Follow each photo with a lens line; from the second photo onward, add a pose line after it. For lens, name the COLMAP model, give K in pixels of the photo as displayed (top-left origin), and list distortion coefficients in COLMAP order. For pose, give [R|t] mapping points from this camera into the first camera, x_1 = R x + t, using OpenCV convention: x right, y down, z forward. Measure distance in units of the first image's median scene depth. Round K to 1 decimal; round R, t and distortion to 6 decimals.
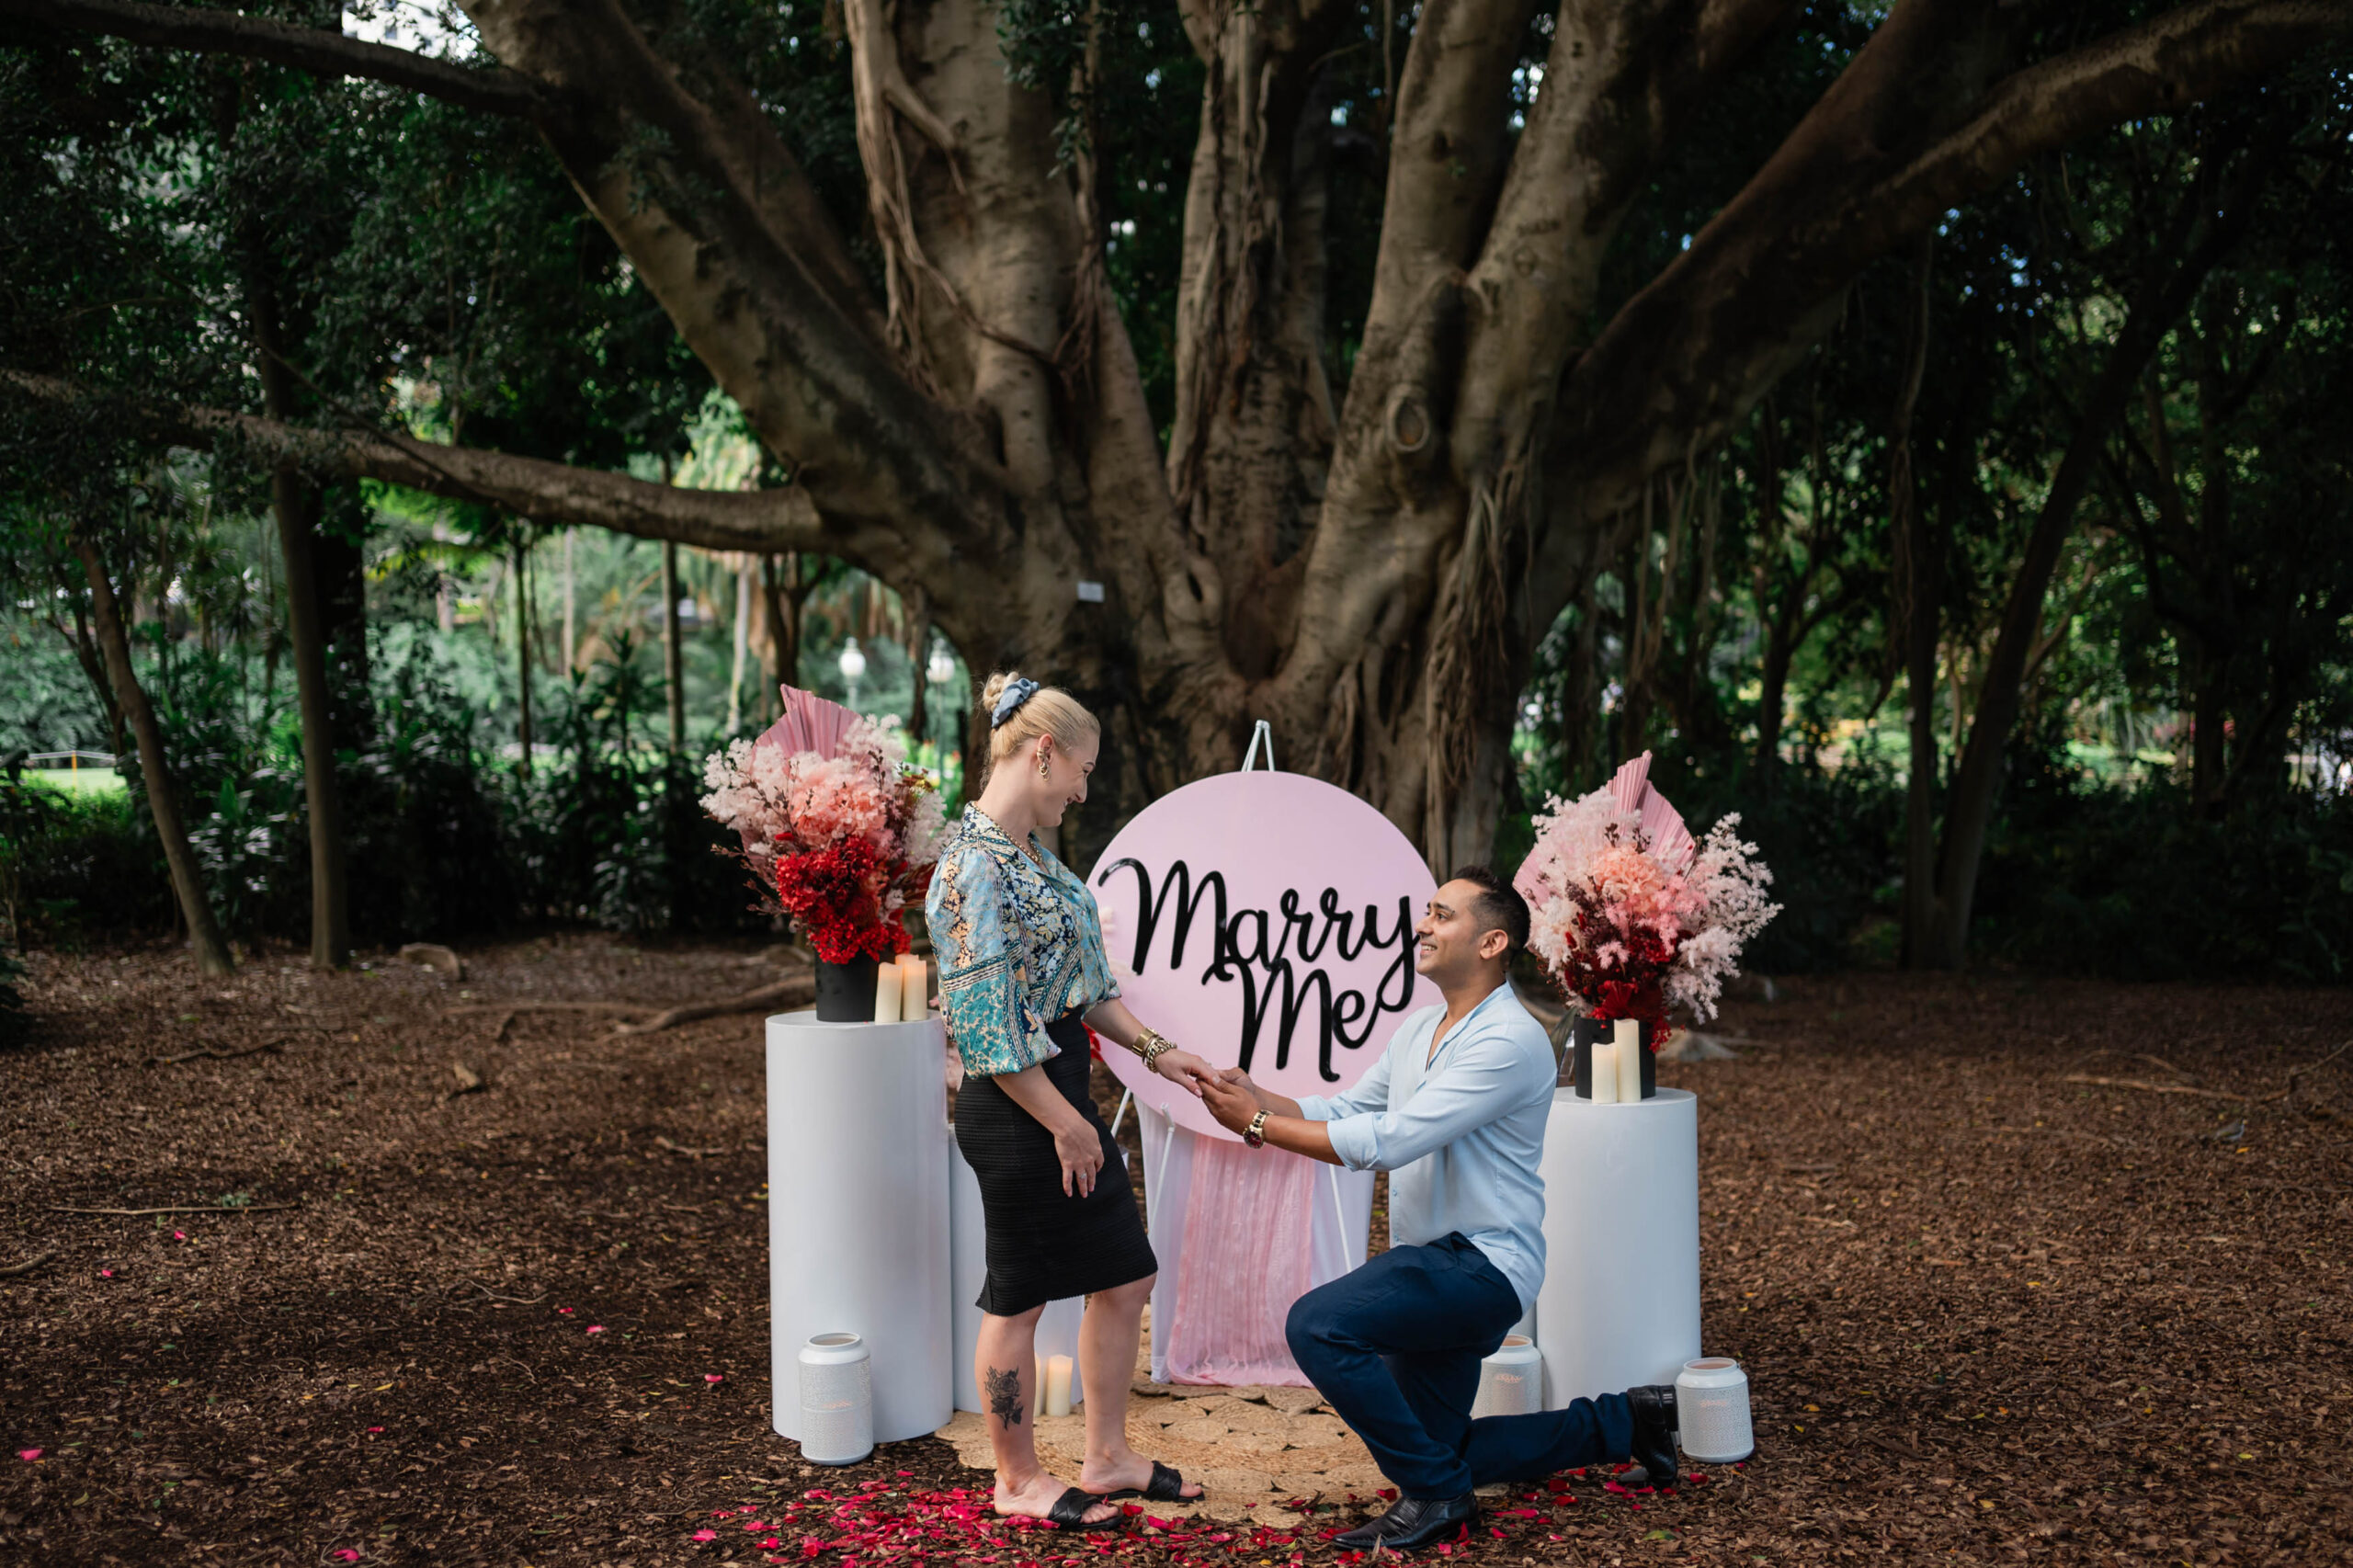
lens RADIAL K [[2338.1, 0, 1176.5], [0, 2338.1, 784.0], [0, 0, 1]] dist [-0.023311, -0.003506]
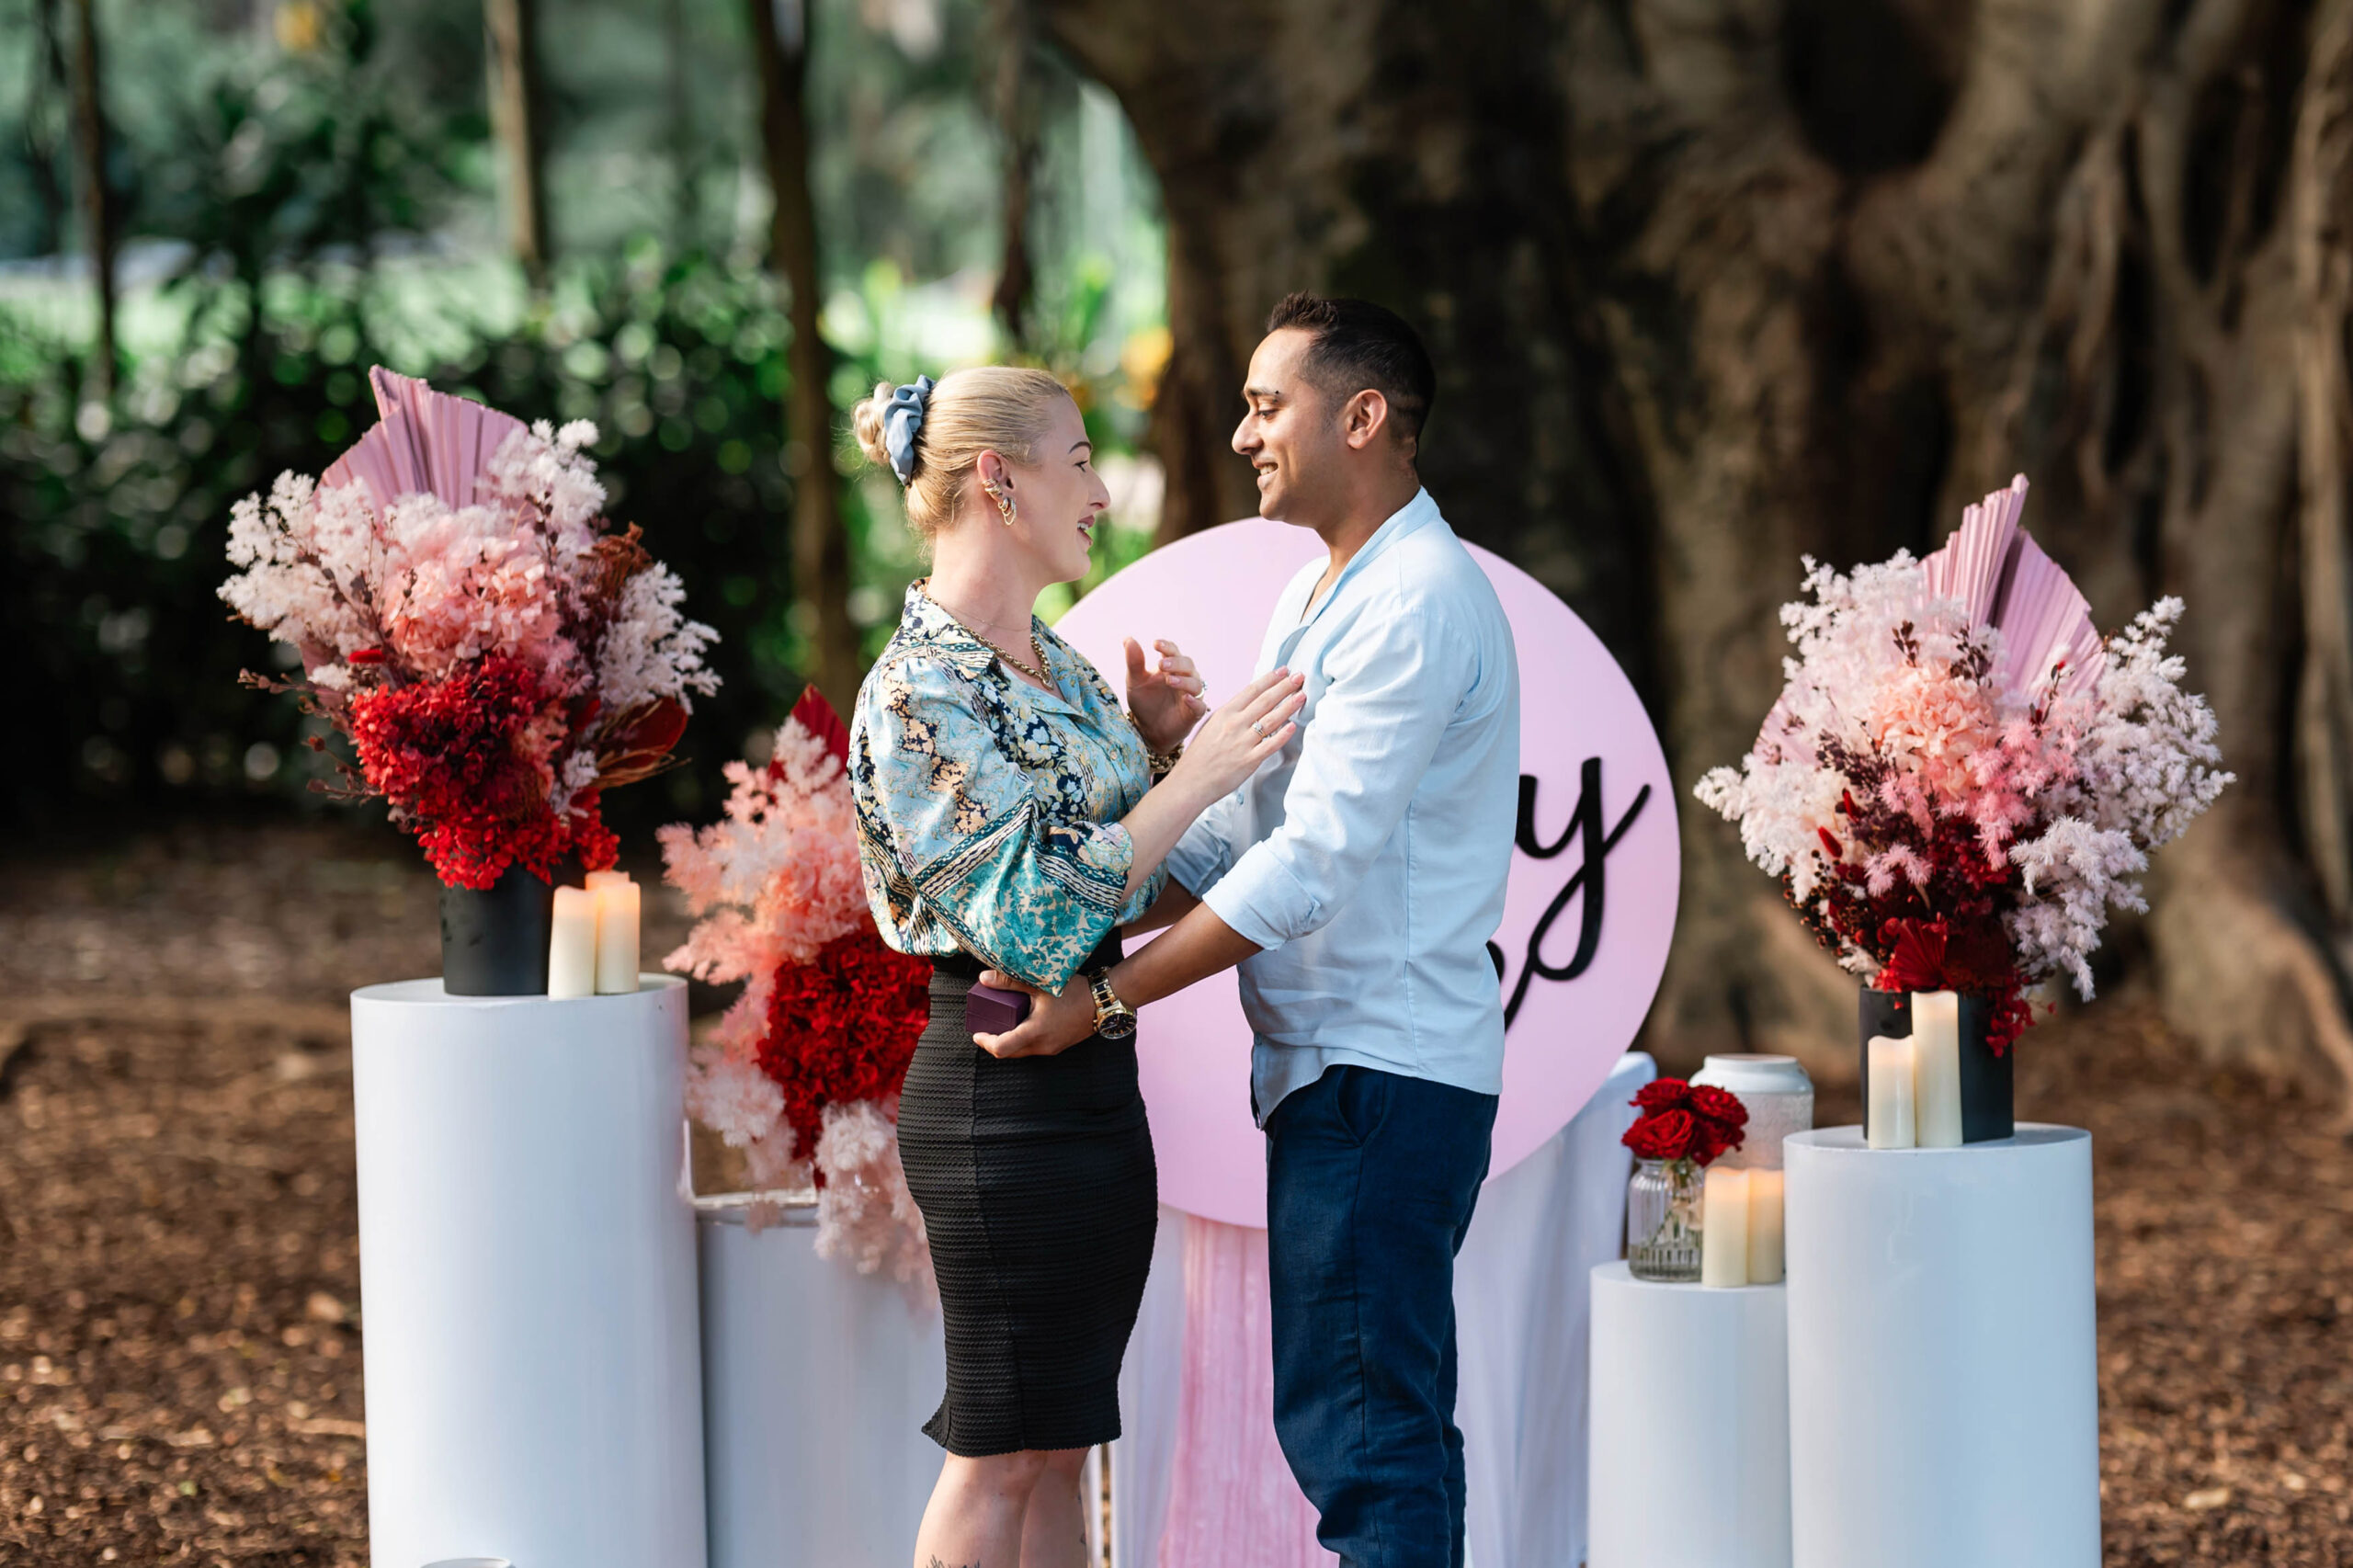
lens RADIAL K [[7781.9, 0, 1382.8], [0, 7781.9, 908.5], [0, 0, 1]] dist [0.136030, -0.011491]
pose [[0.992487, -0.001452, -0.122342, 0.275933], [0.010670, 0.997147, 0.074725, -0.049690], [0.121885, -0.075469, 0.989671, -0.737728]]
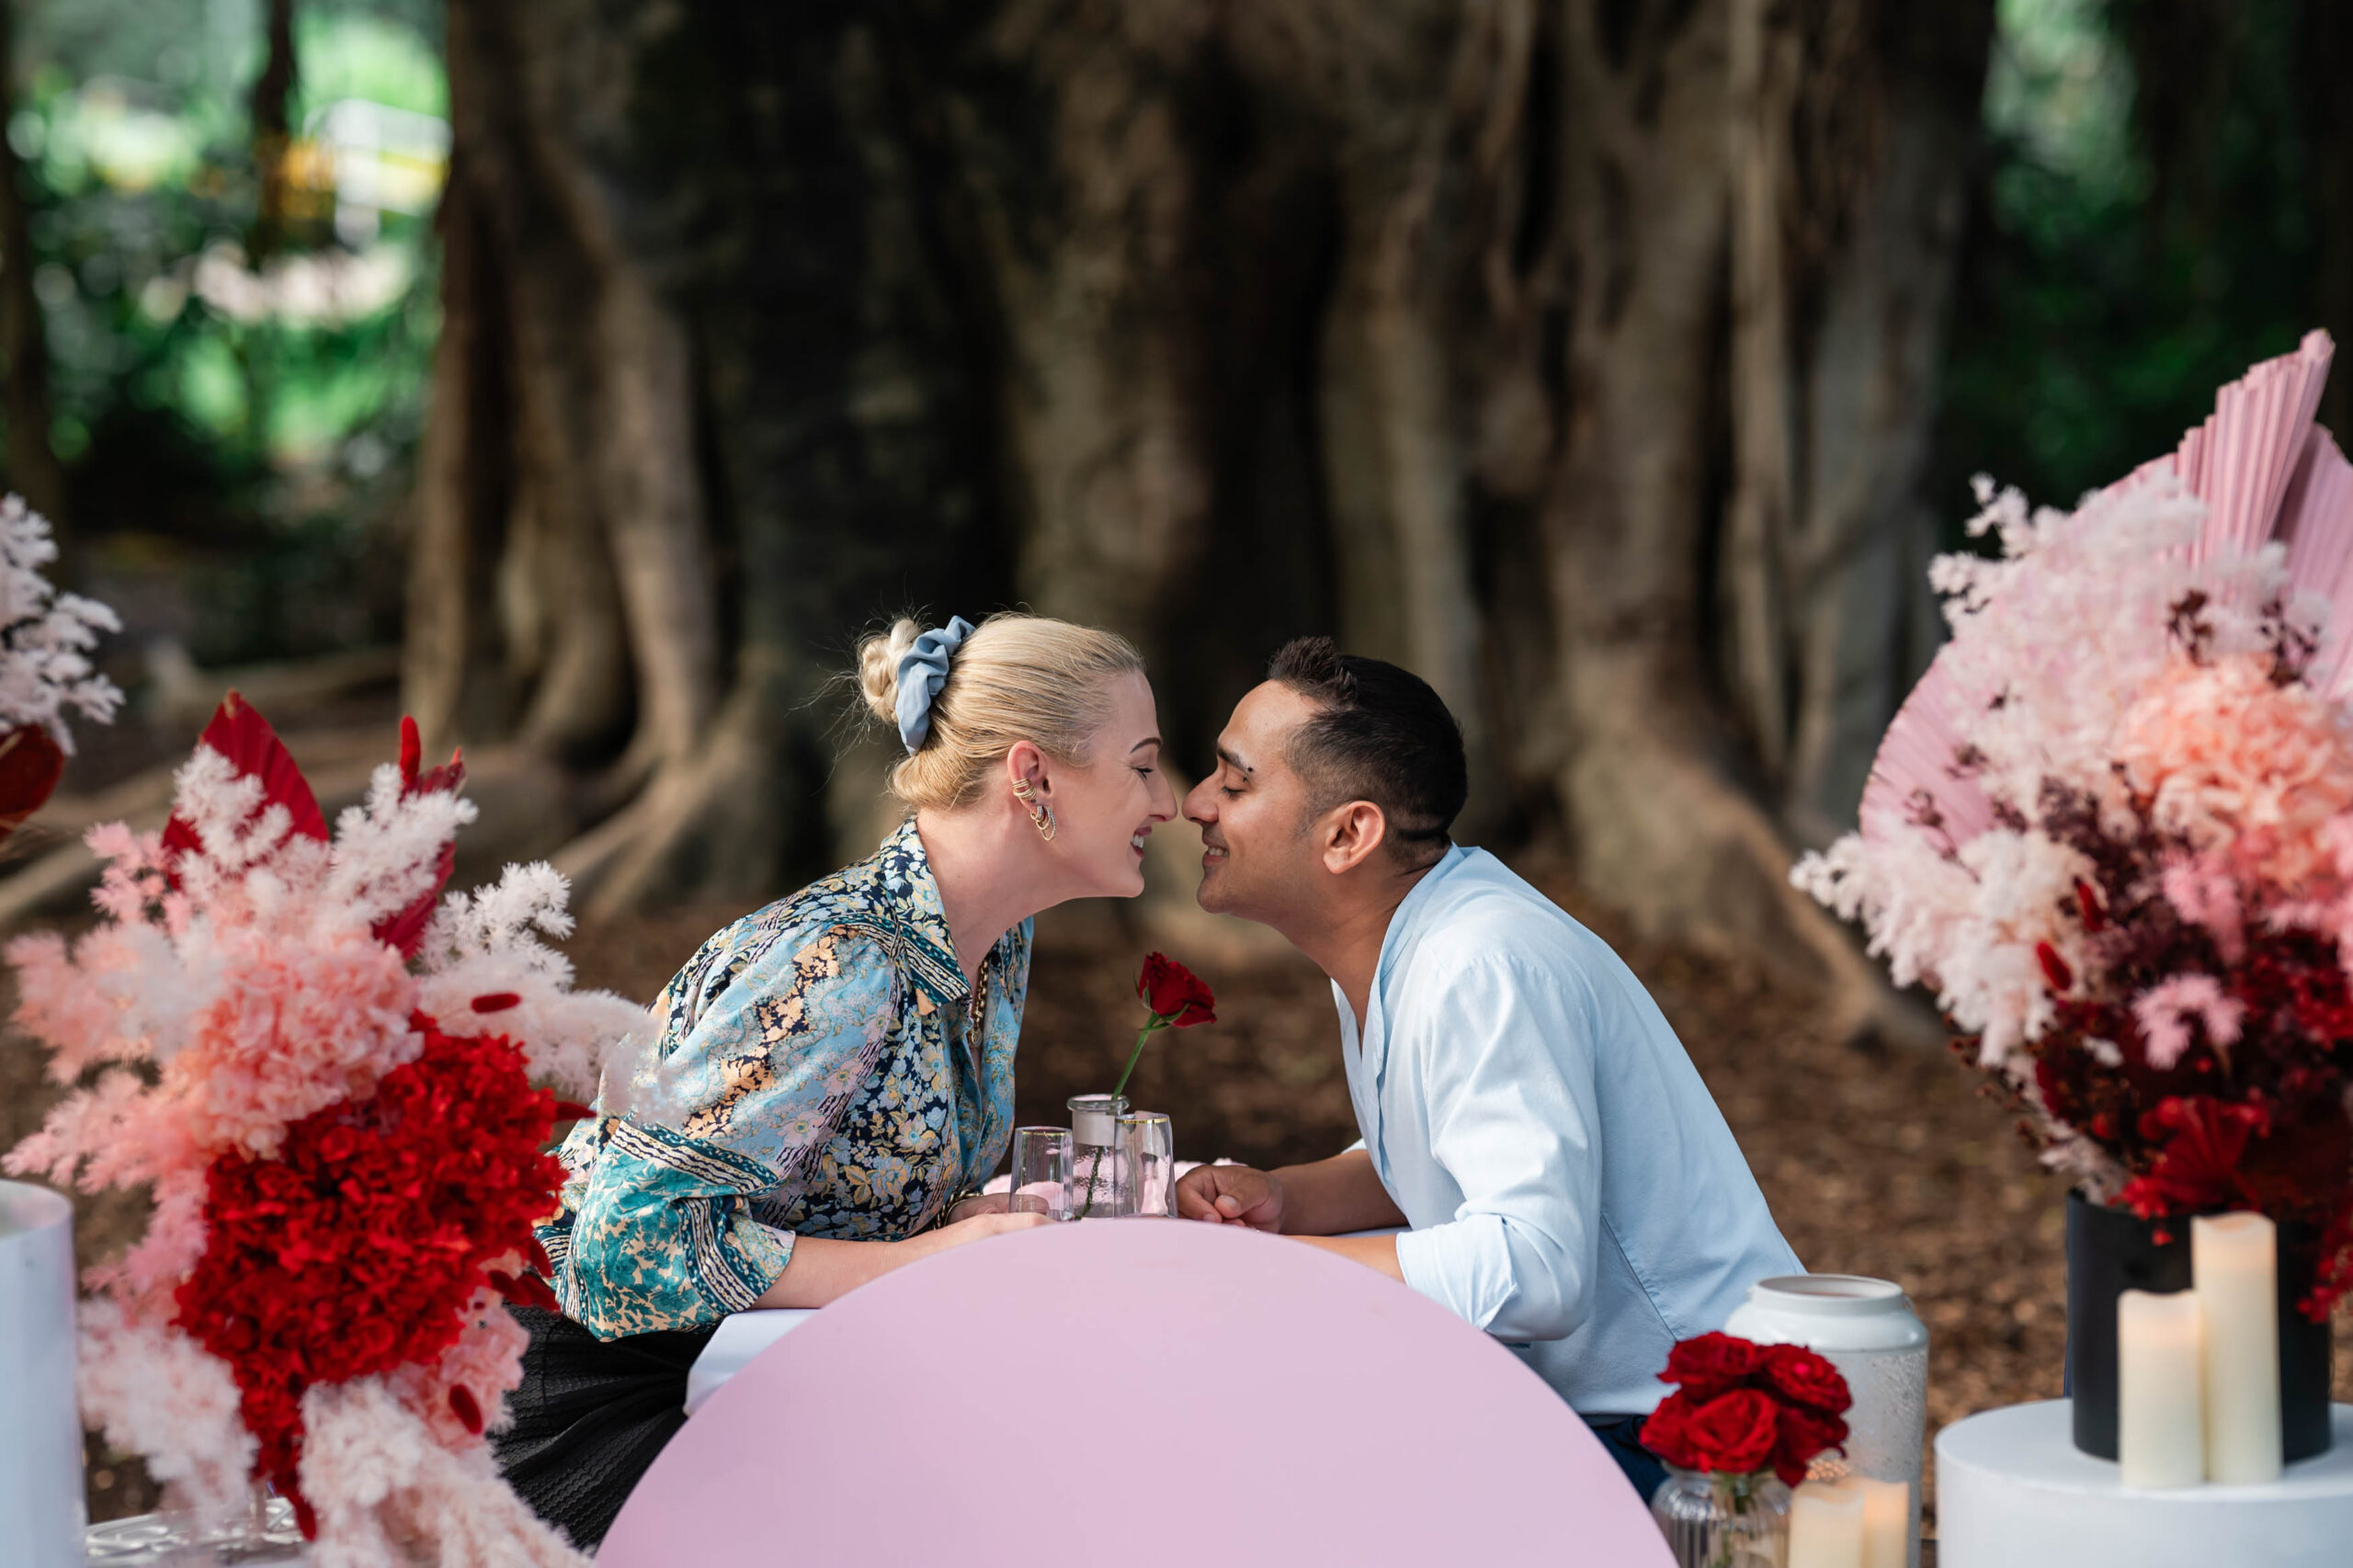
lens RADIAL K [[6160.1, 0, 1128.0], [0, 6160.1, 790.8], [0, 0, 1]] dist [0.234297, 0.528874]
pose [[0.999915, -0.011955, -0.005288, 0.048661], [0.012449, 0.994256, 0.106302, -0.044398], [0.003987, -0.106359, 0.994320, 0.175985]]
